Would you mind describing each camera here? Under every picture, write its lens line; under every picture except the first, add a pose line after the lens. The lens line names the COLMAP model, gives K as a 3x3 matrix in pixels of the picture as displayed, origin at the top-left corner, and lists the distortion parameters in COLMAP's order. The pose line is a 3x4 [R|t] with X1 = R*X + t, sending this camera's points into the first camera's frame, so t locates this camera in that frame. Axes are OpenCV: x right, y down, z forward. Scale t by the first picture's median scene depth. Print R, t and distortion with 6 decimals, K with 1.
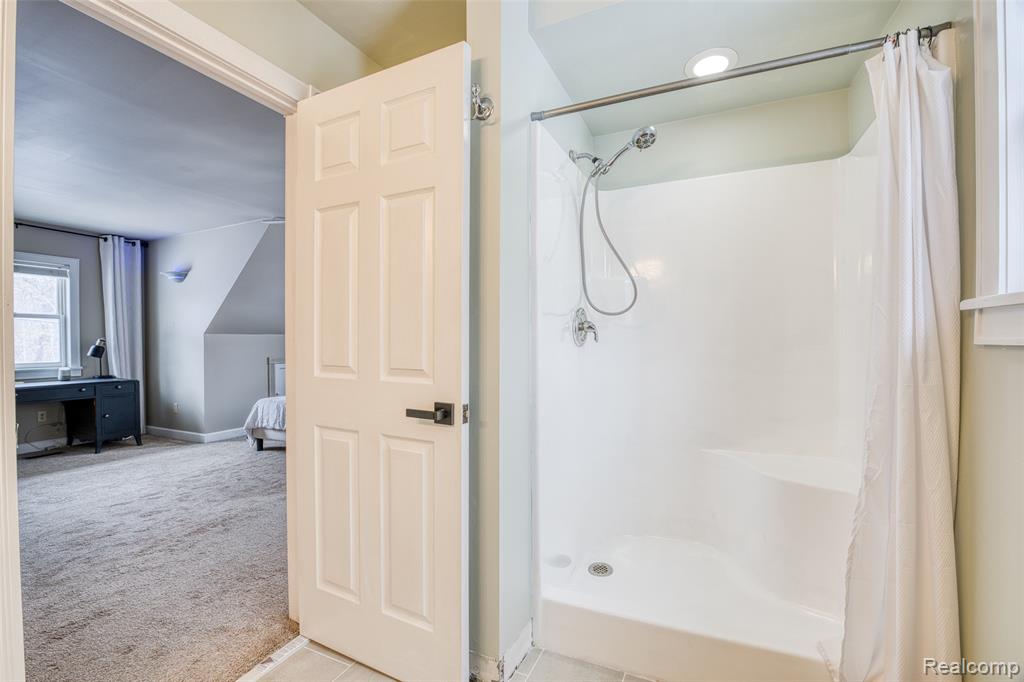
lens RADIAL K [[426.4, 0, 512.0], [0, 426.4, 341.0], [0, 0, 1]] dist [-0.000926, -0.000334]
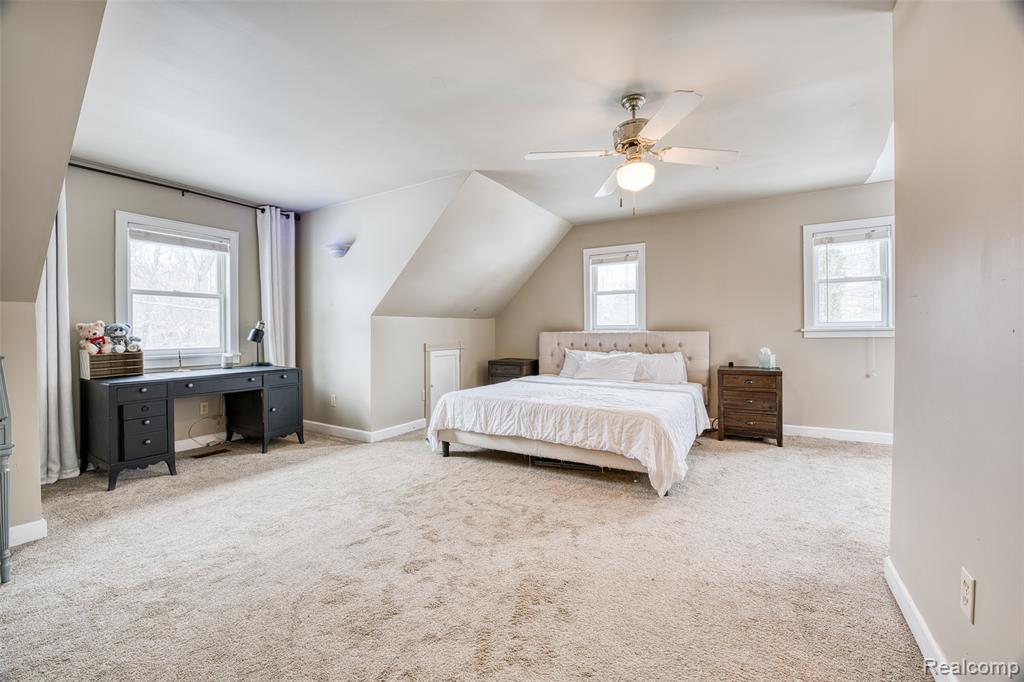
lens RADIAL K [[412.2, 0, 510.8], [0, 412.2, 327.8], [0, 0, 1]] dist [-0.019267, -0.000037]
pose [[0.995468, 0.002223, -0.095071, -0.381521], [-0.002721, 0.999983, -0.005114, 0.011811], [0.095058, 0.005350, 0.995457, 0.211261]]
